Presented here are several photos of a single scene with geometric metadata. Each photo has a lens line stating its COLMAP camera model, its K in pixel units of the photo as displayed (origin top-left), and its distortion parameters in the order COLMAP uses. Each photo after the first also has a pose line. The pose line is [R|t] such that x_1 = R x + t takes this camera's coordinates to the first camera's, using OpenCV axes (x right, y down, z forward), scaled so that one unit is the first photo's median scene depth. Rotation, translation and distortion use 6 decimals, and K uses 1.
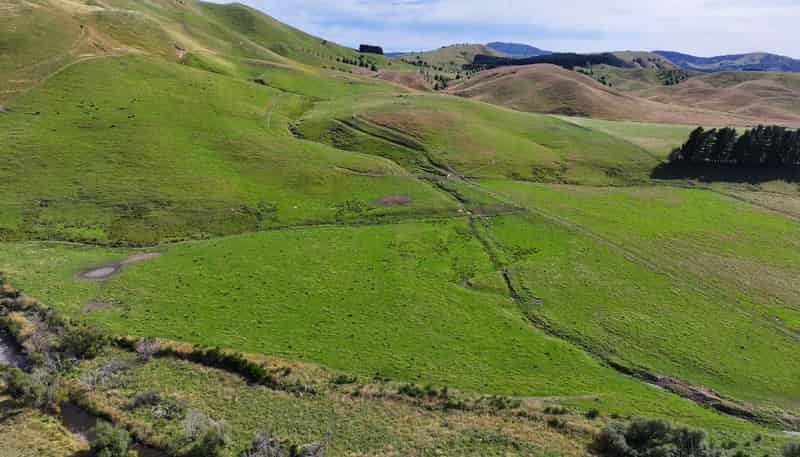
lens RADIAL K [[565.2, 0, 400.2], [0, 565.2, 229.5], [0, 0, 1]] dist [-0.003424, 0.011013]
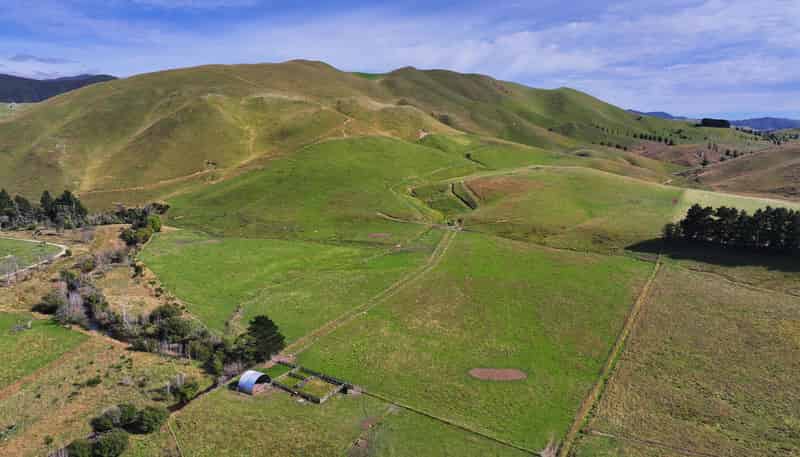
lens RADIAL K [[565.2, 0, 399.2], [0, 565.2, 227.4], [0, 0, 1]] dist [-0.003424, 0.011013]
pose [[0.756828, 0.090678, -0.647293, 0.580006], [-0.173031, 0.982793, -0.064633, 0.007078], [0.630295, 0.160918, 0.759496, -0.042731]]
